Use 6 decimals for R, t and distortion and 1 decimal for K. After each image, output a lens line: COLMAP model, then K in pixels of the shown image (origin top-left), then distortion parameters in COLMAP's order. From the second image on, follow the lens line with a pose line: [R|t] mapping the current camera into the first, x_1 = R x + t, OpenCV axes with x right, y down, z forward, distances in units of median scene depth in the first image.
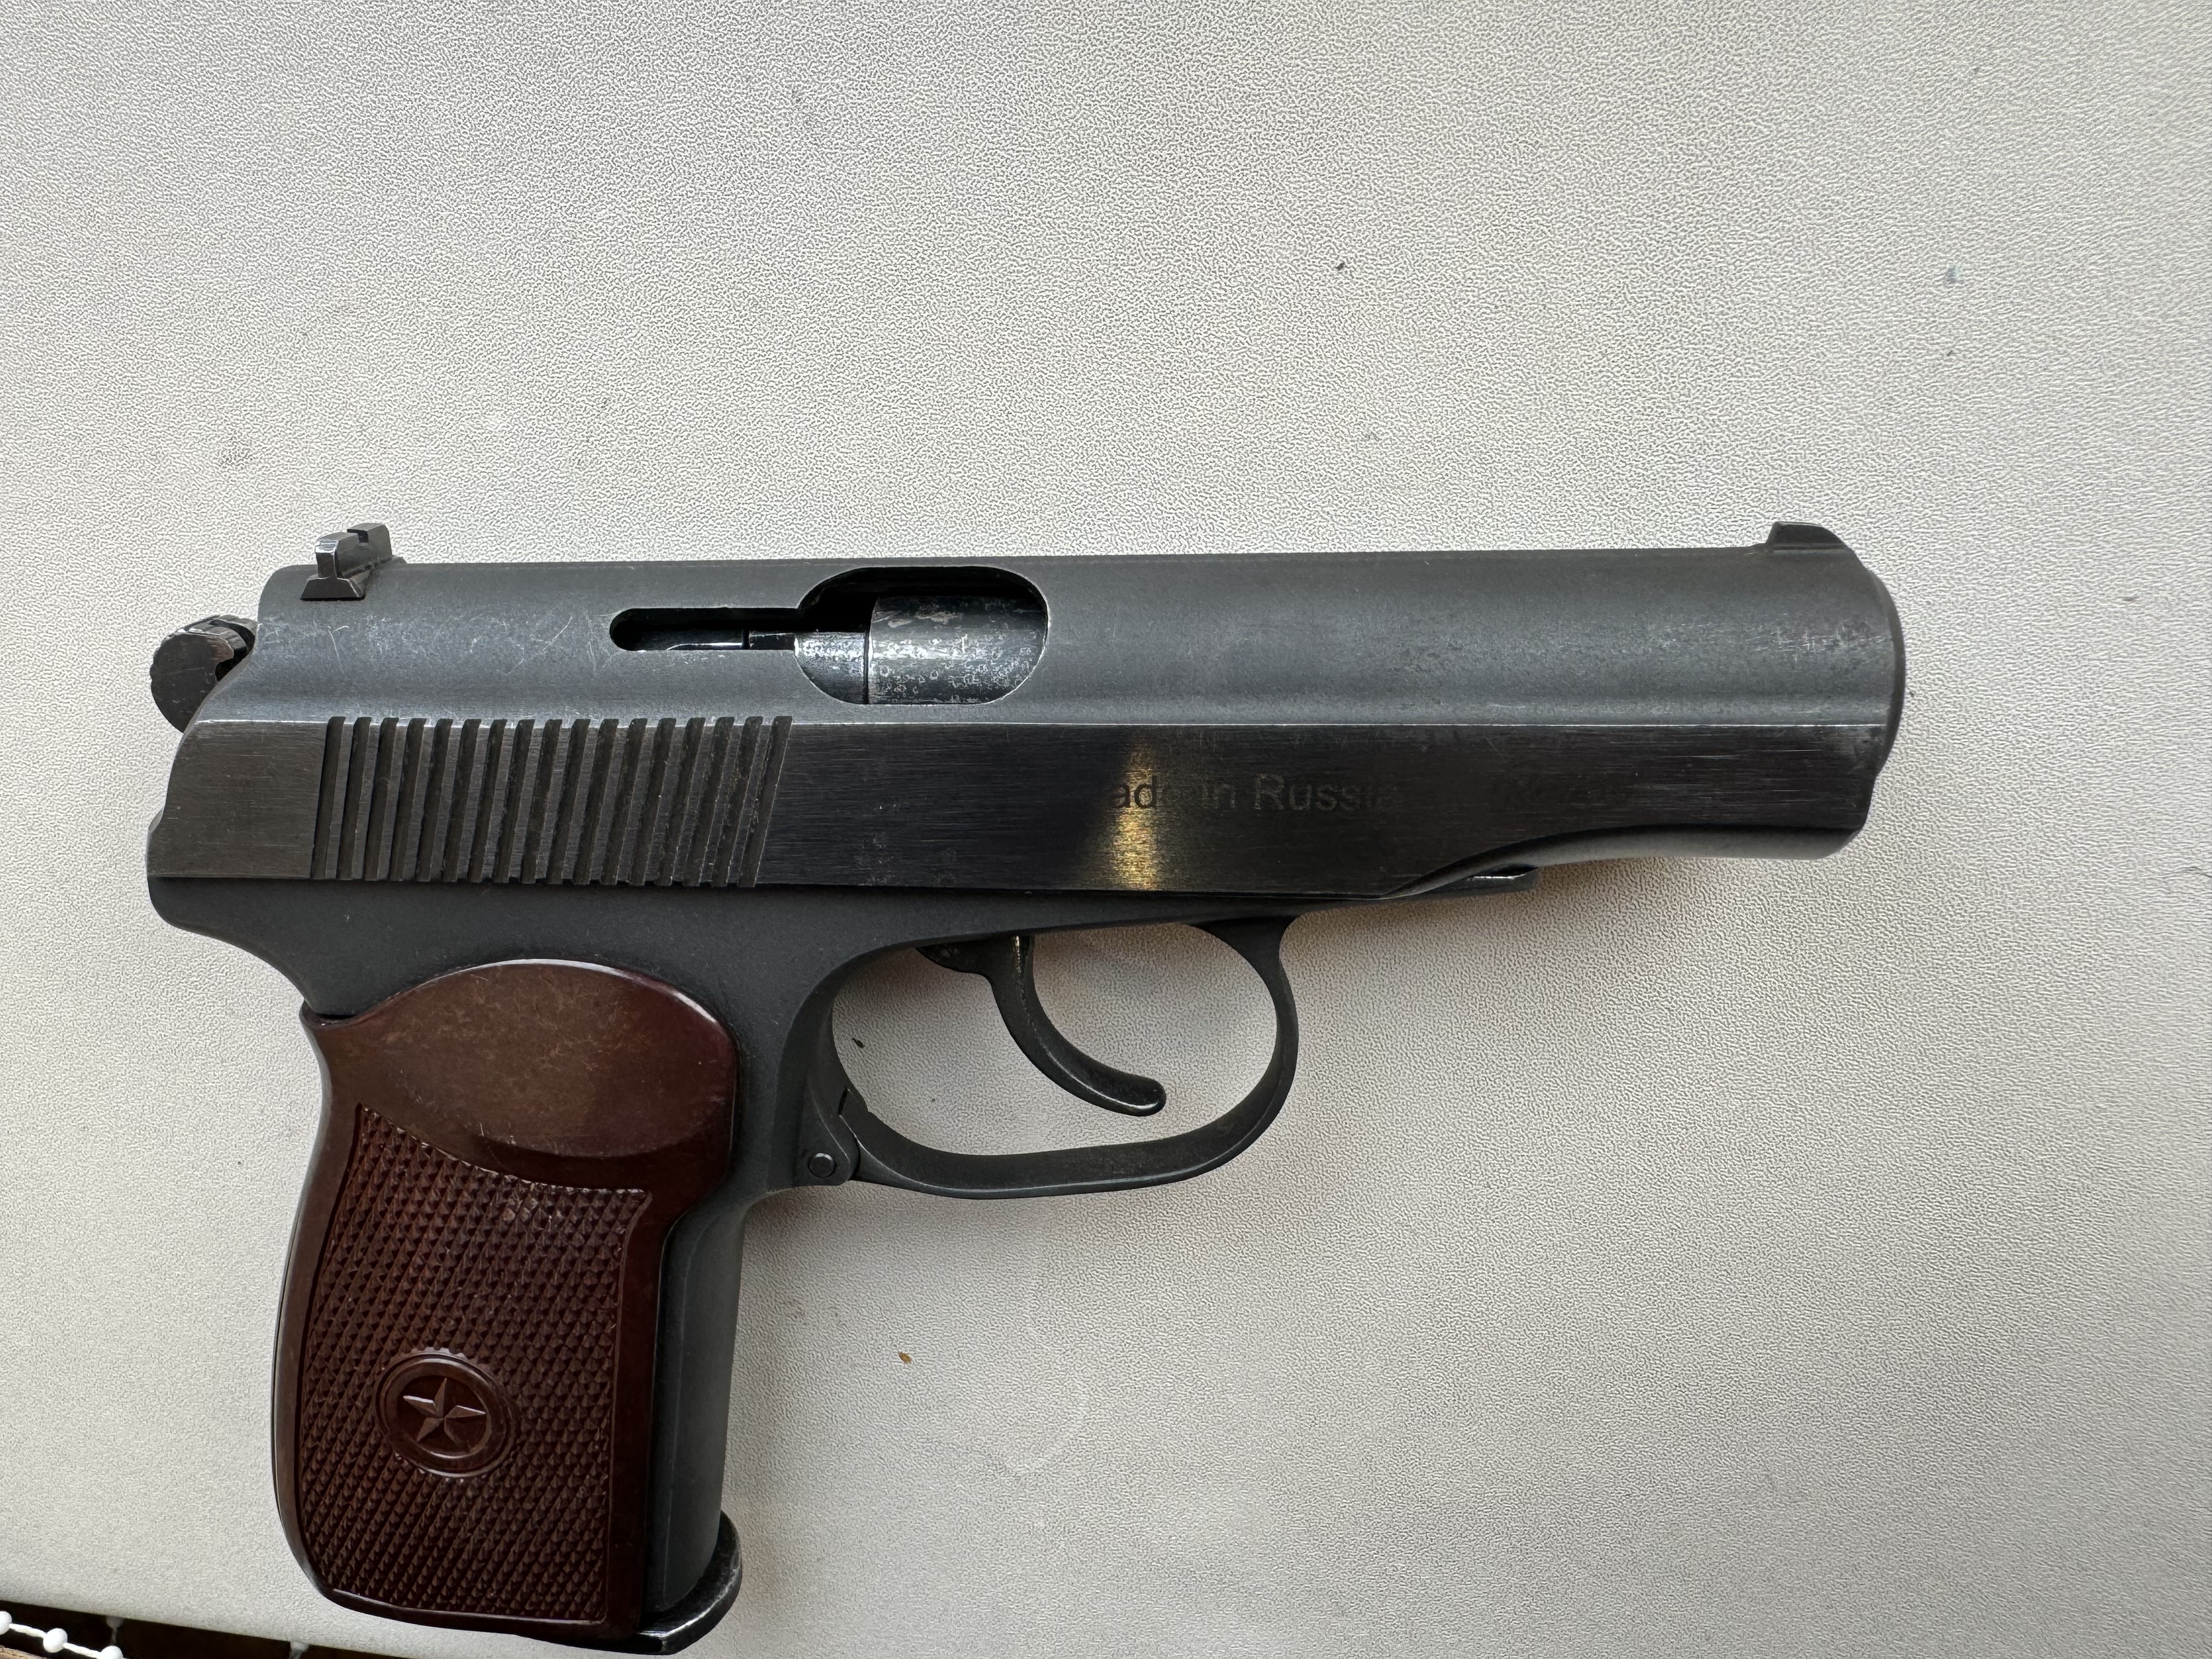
lens RADIAL K [[1589.3, 0, 876.6], [0, 1589.3, 833.4], [0, 0, 1]] dist [-0.002969, -0.000883]
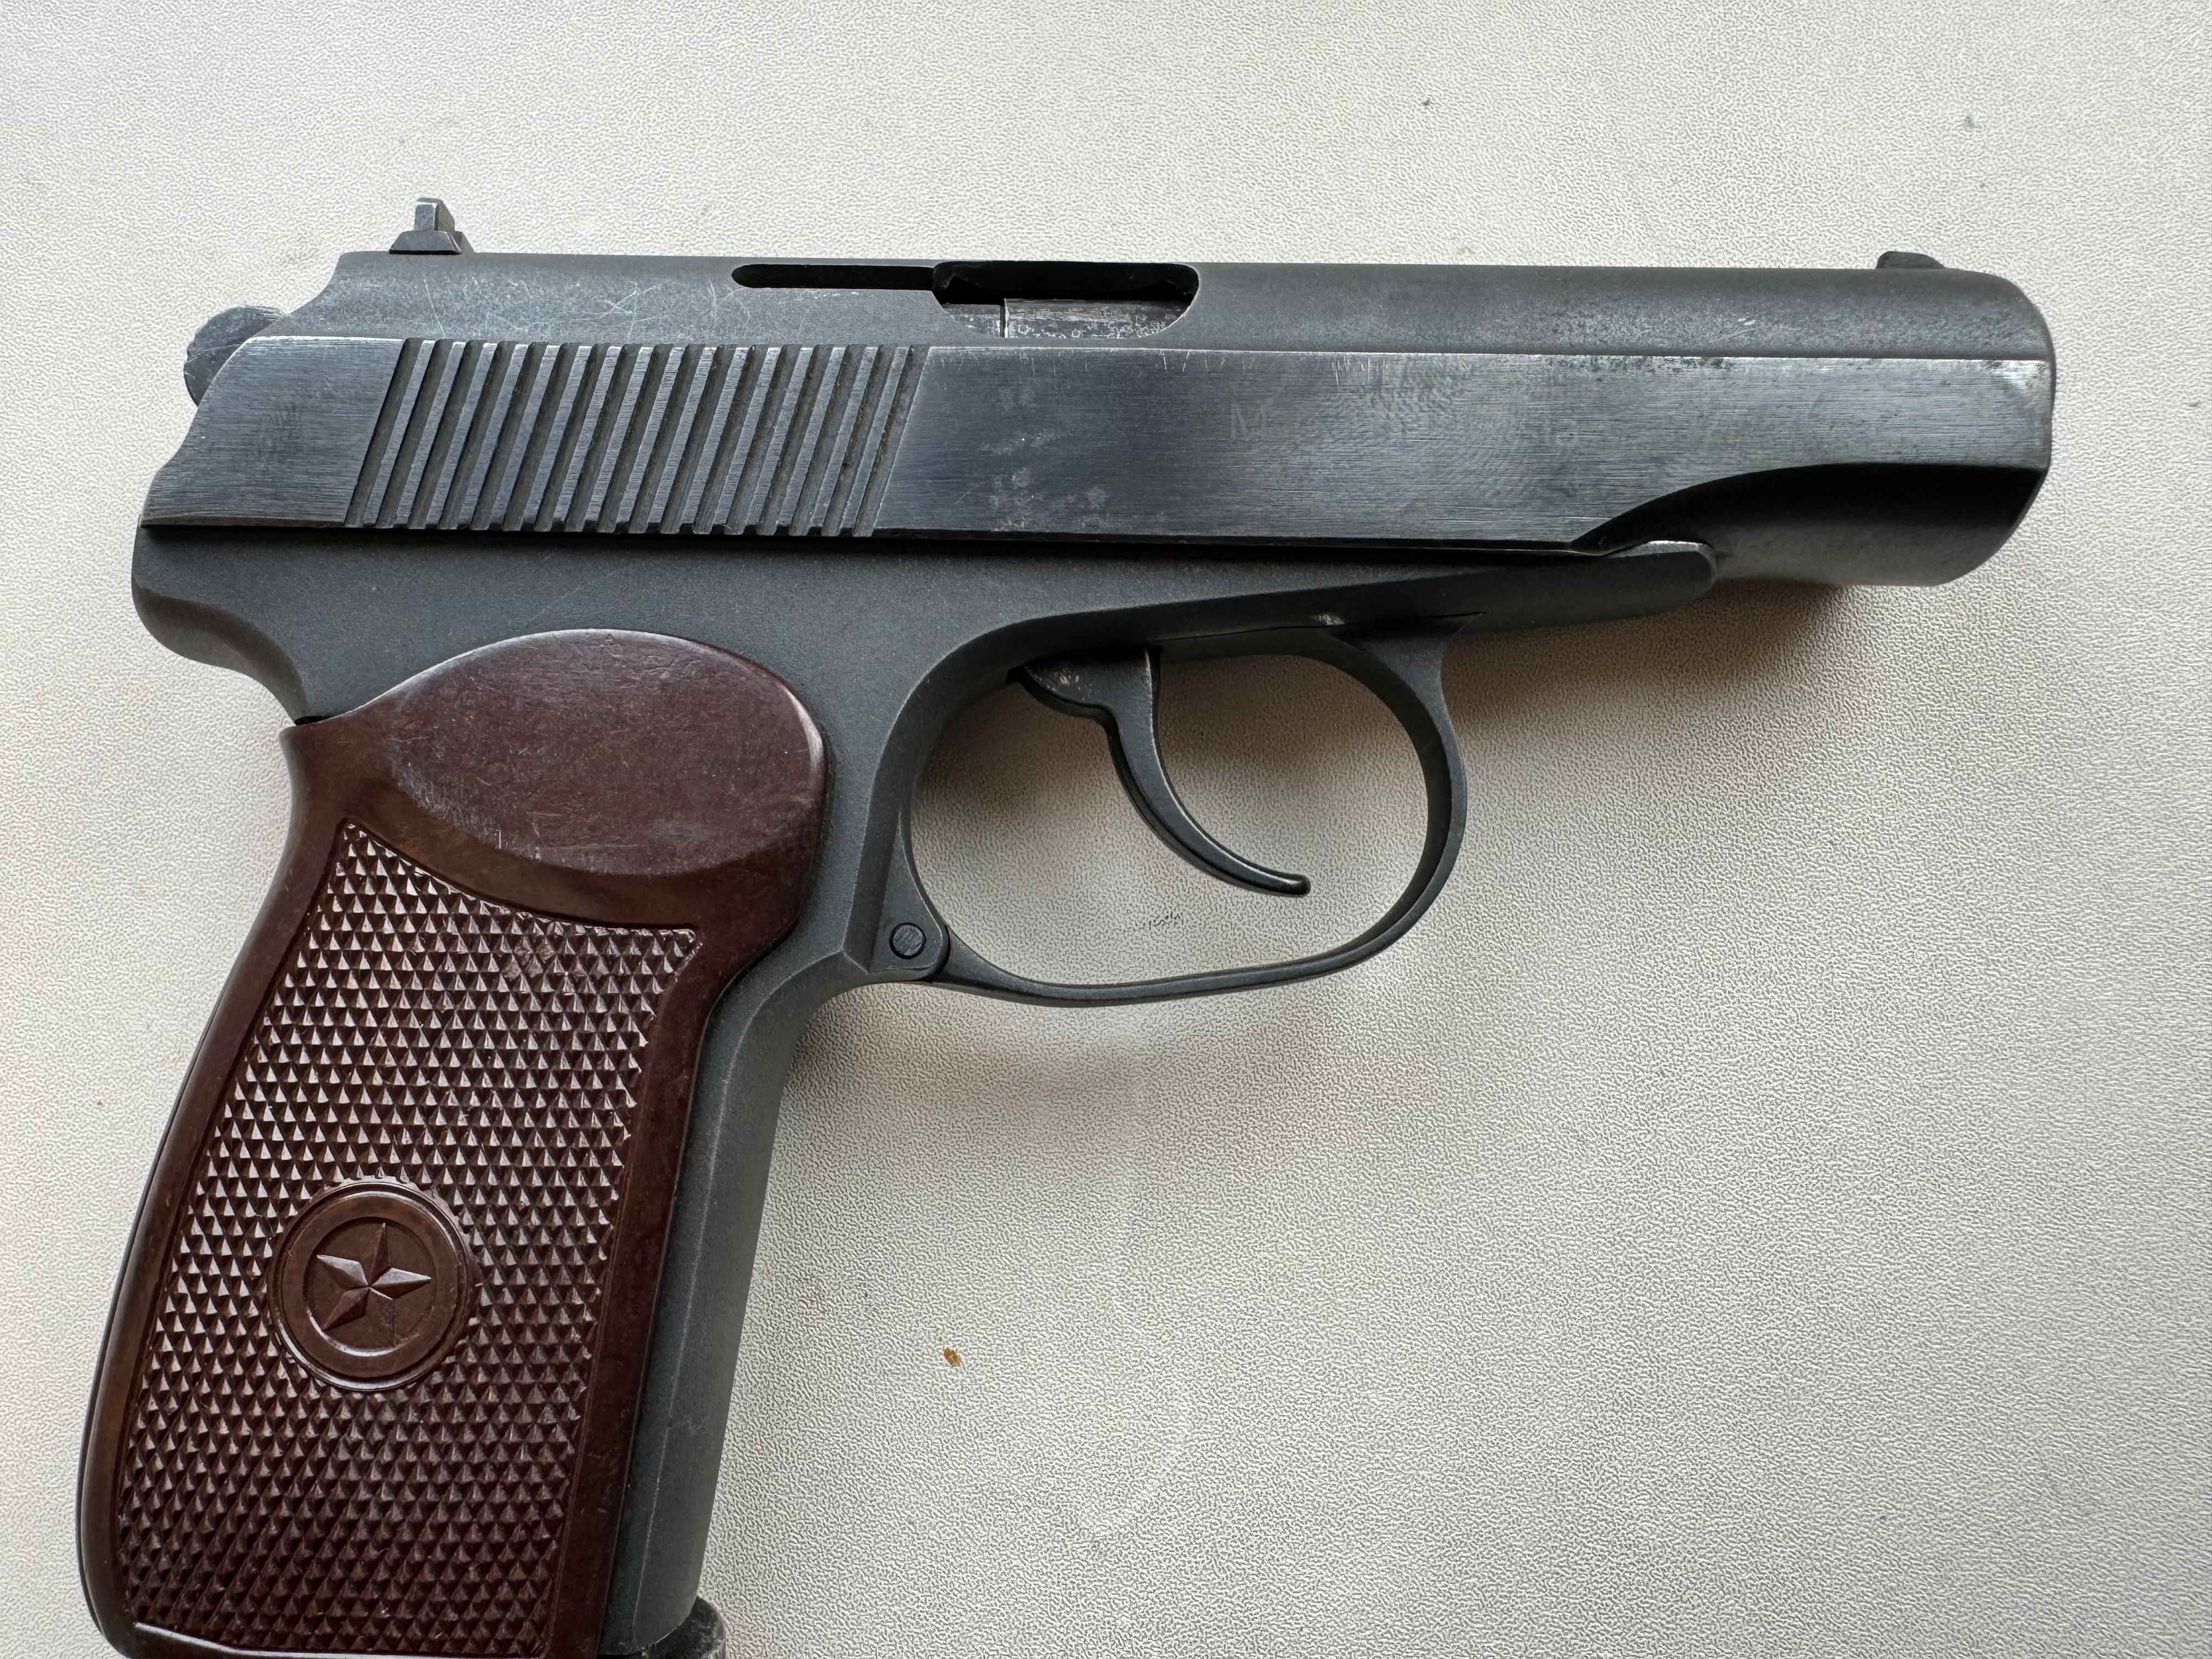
lens RADIAL K [[1589.3, 0, 876.6], [0, 1589.3, 833.4], [0, 0, 1]] dist [-0.002969, -0.000883]
pose [[0.992450, 0.072135, 0.099196, -0.140843], [-0.025717, 0.913174, -0.406757, 0.511675], [-0.119924, 0.401135, 0.908135, 0.248787]]
